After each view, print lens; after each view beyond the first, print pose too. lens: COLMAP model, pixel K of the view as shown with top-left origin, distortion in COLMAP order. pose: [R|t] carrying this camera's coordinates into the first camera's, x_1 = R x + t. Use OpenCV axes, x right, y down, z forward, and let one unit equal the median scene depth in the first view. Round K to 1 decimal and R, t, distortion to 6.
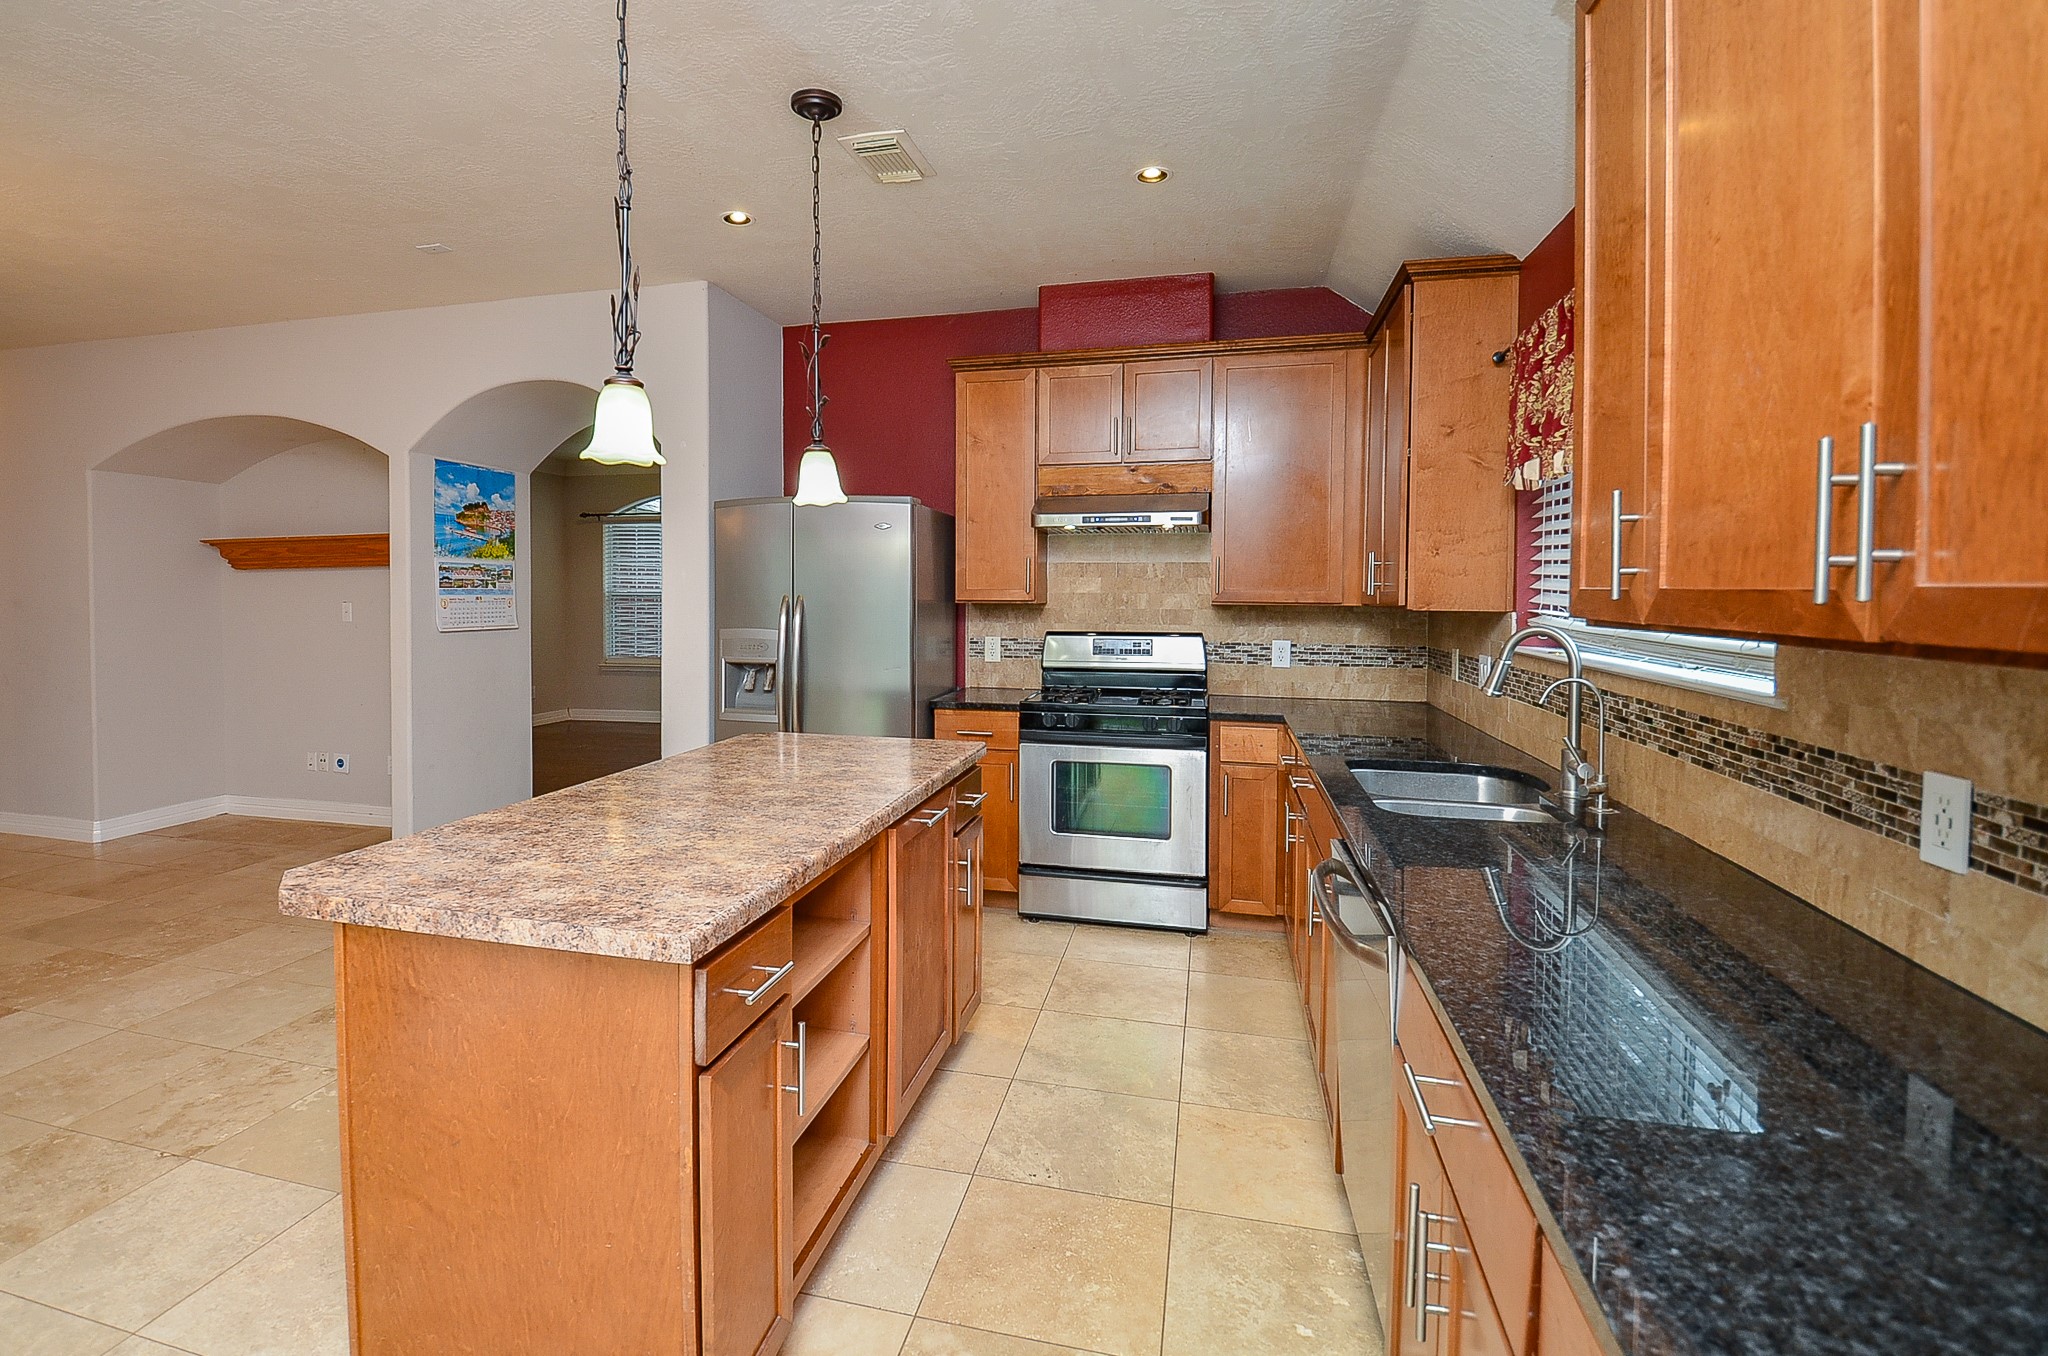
lens RADIAL K [[956.6, 0, 966.3], [0, 956.6, 615.3], [0, 0, 1]] dist [0.003476, -0.018154]
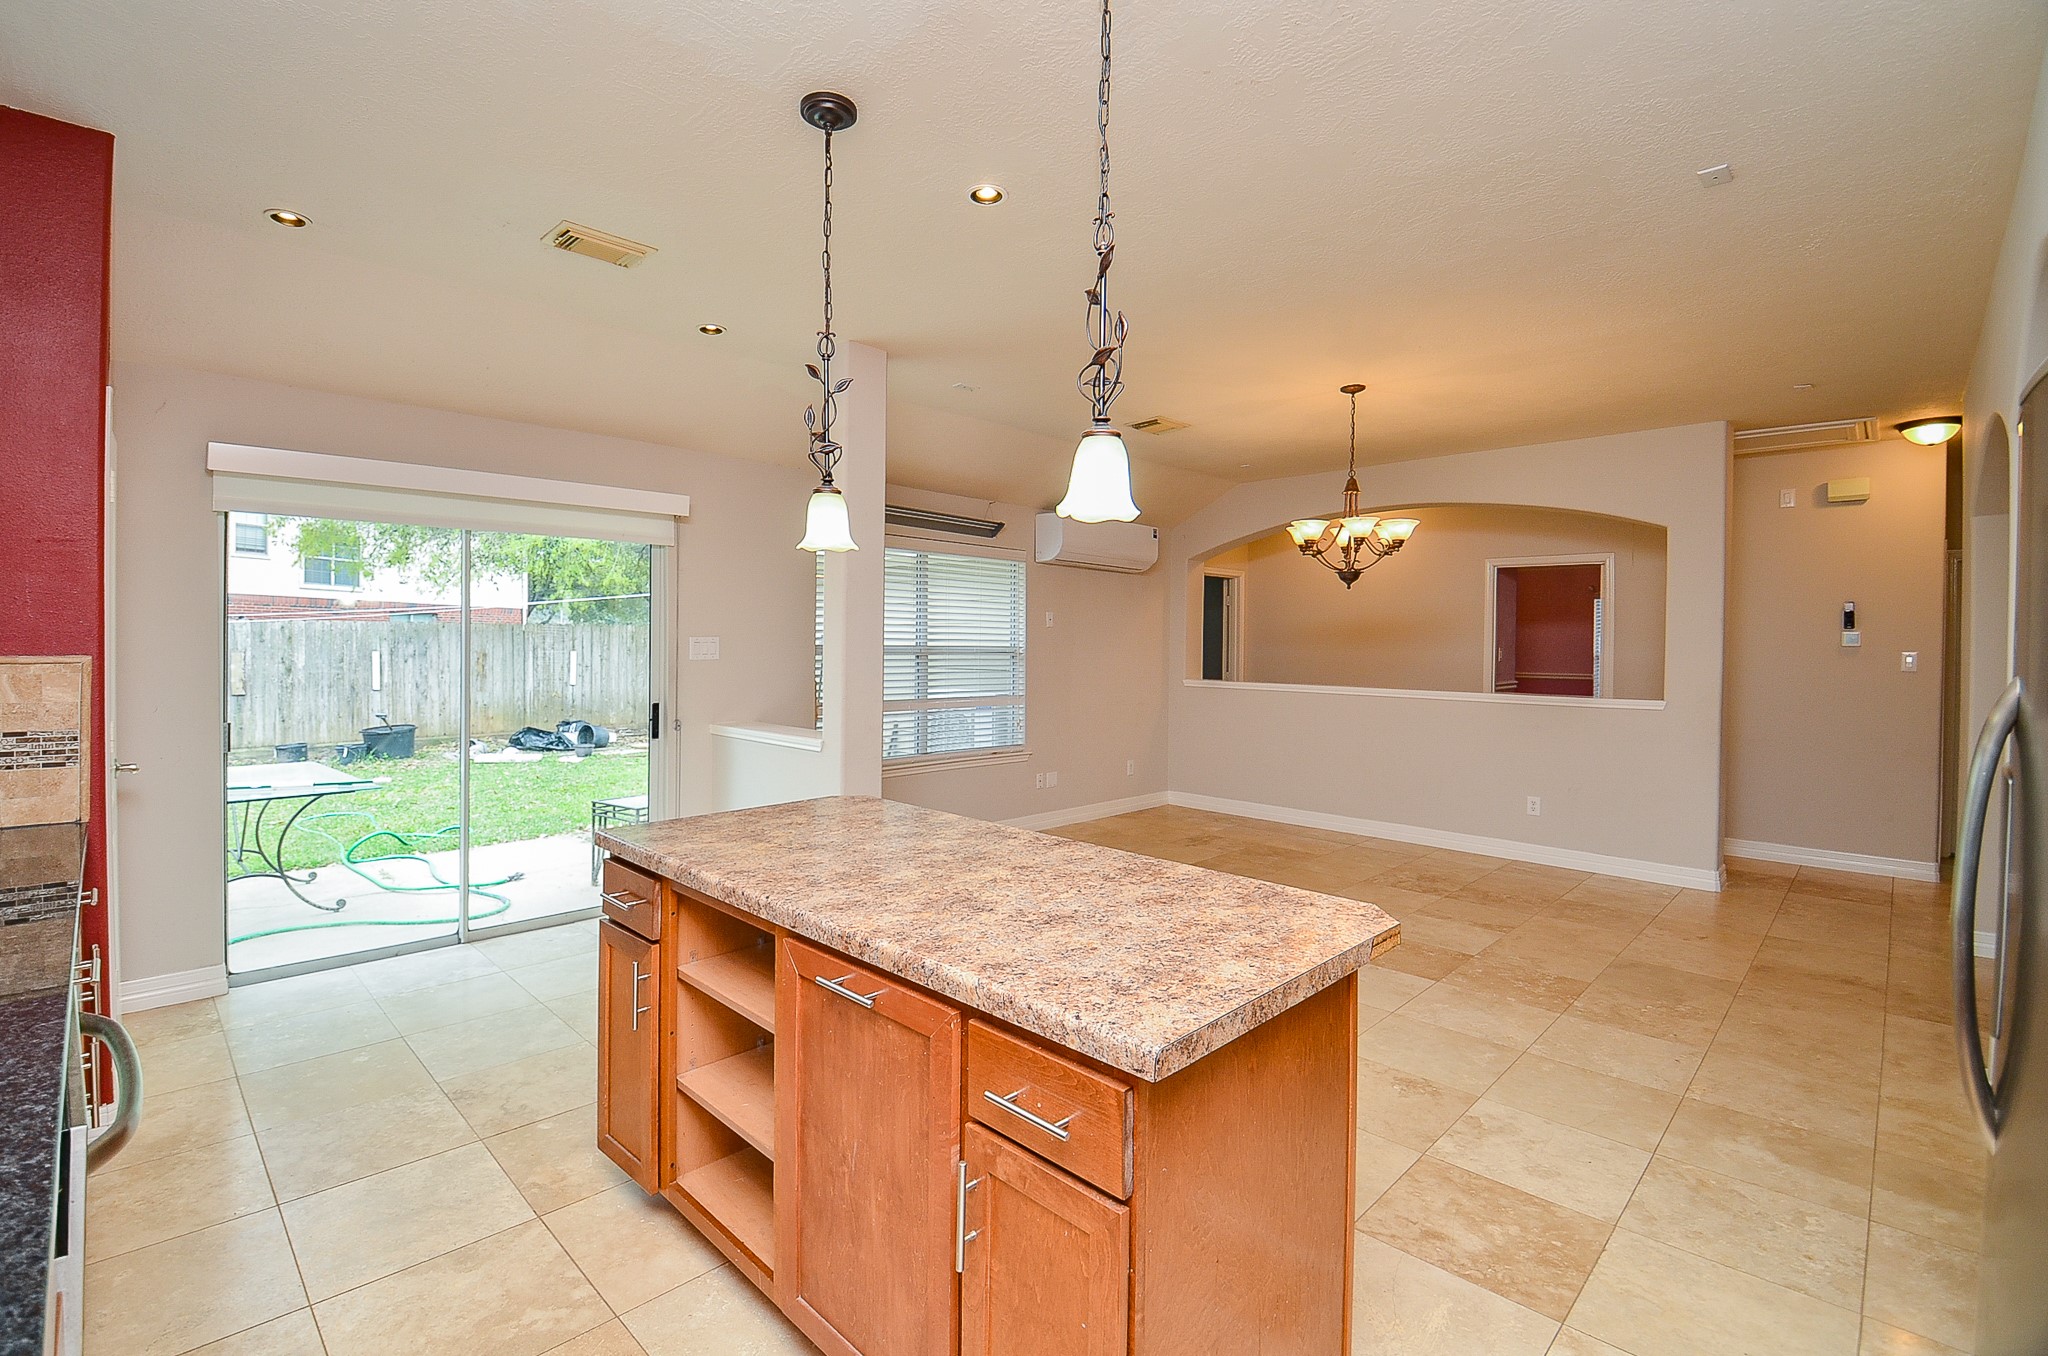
lens RADIAL K [[917.0, 0, 1002.4], [0, 917.0, 649.9], [0, 0, 1]] dist [-0.000160, -0.018682]
pose [[-0.503344, 0.000877, -0.864085, 0.378920], [-0.035761, 0.999122, 0.021845, -0.035268], [0.863346, 0.041896, -0.502871, 1.148543]]
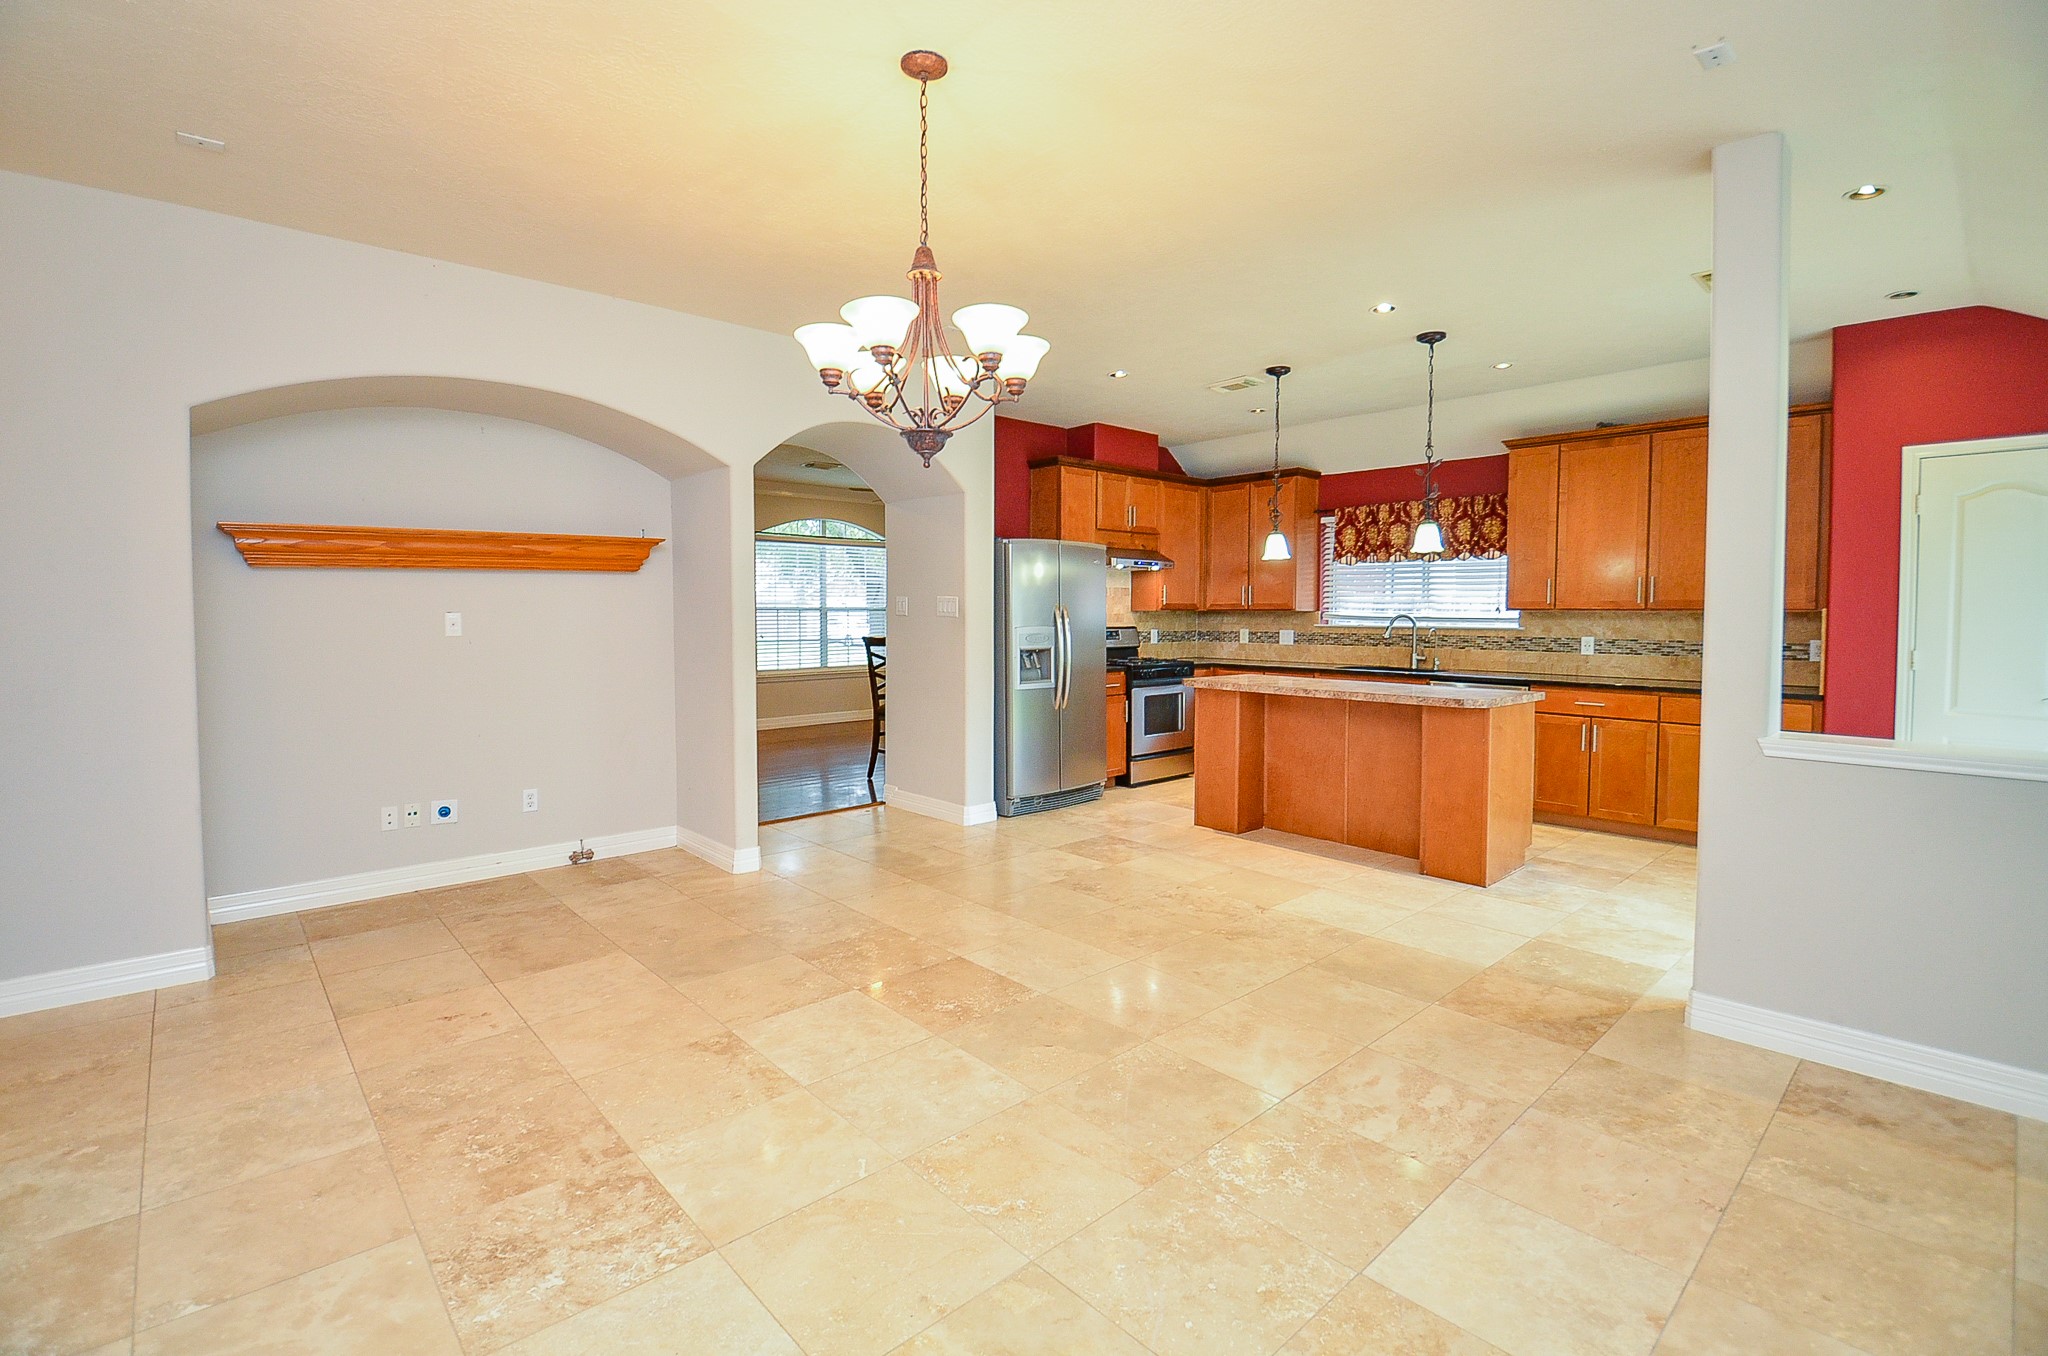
lens RADIAL K [[924.4, 0, 1012.1], [0, 924.4, 647.4], [0, 0, 1]] dist [0.015921, -0.024674]
pose [[0.548925, -0.033009, 0.835219, -2.002042], [0.023201, 0.999437, 0.024251, 0.012817], [-0.835549, 0.006066, 0.549382, 0.330440]]
